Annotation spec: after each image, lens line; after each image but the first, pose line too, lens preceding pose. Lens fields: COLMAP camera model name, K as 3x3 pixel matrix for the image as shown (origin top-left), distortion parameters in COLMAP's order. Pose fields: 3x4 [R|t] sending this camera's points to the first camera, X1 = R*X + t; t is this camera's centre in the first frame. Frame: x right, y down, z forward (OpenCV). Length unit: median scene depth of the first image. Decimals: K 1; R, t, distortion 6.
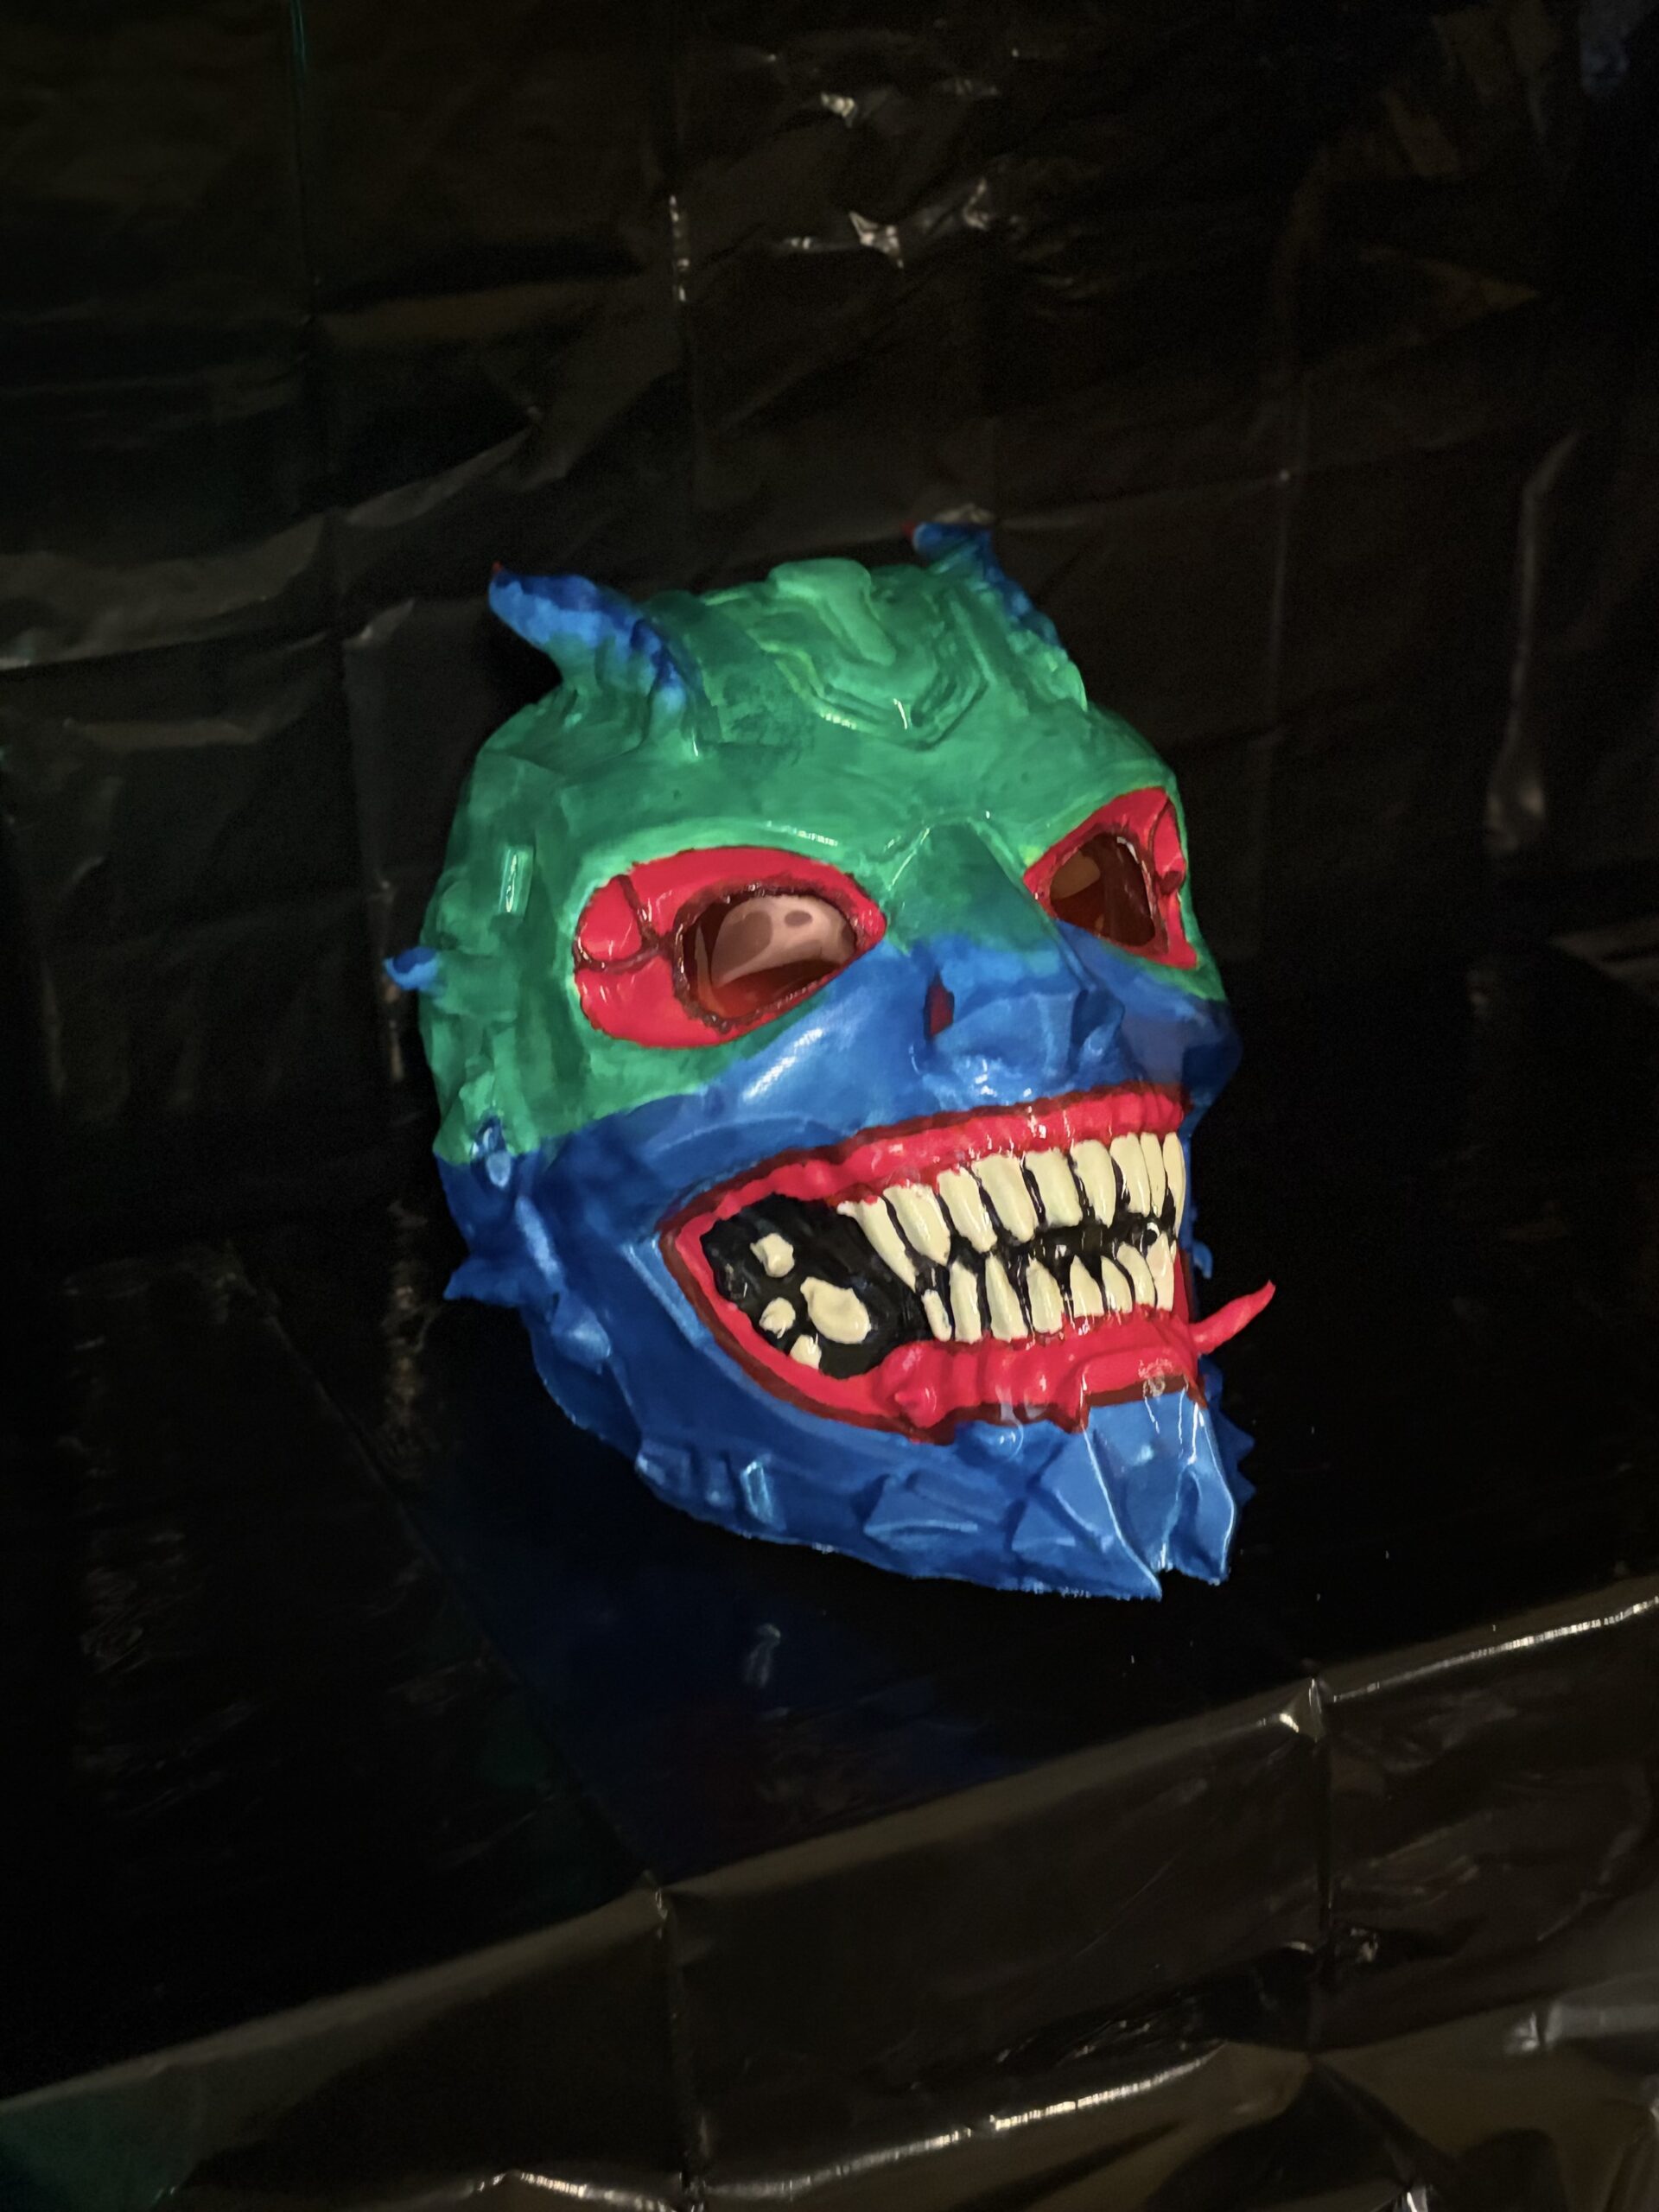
lens RADIAL K [[3105.6, 0, 829.5], [0, 3105.6, 1106.0], [0, 0, 1]] dist [0.273685, -1.372947]
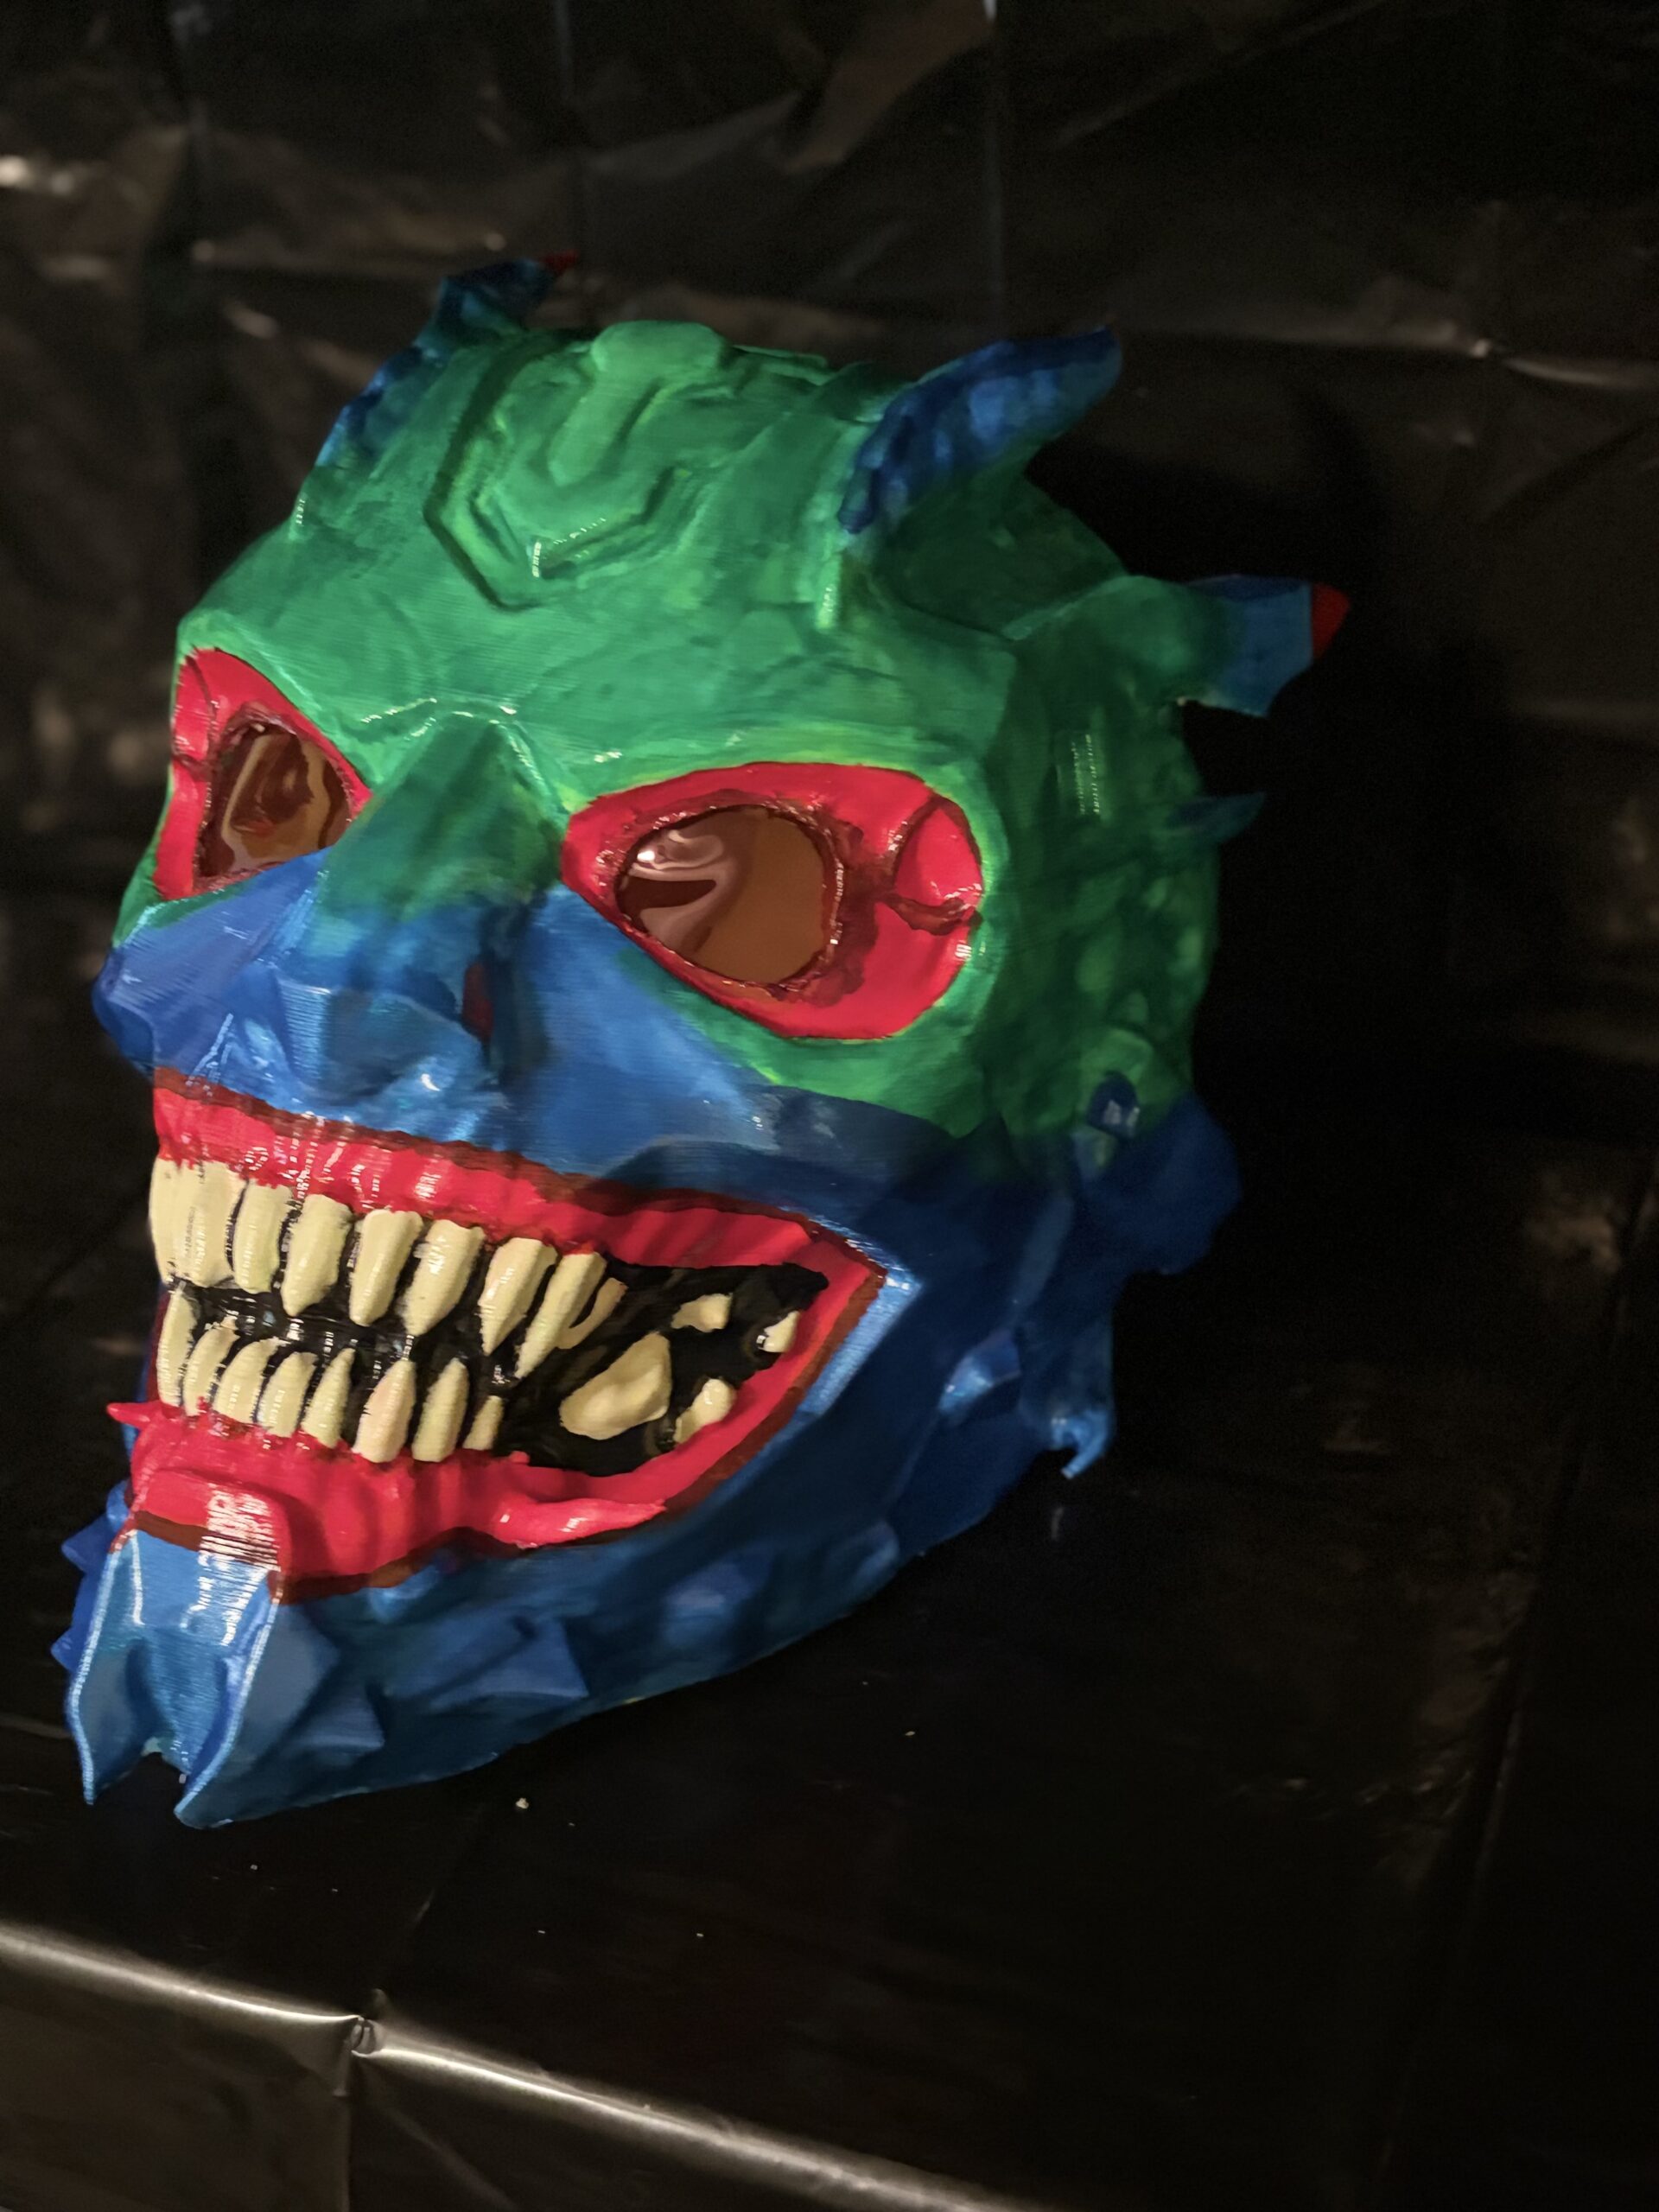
lens RADIAL K [[3105.6, 0, 829.5], [0, 3105.6, 1106.0], [0, 0, 1]] dist [0.273685, -1.372947]
pose [[0.689347, 0.368695, -0.623590, 0.570295], [-0.289863, 0.929269, 0.228997, -0.194529], [0.663913, 0.022897, 0.747460, 0.516020]]
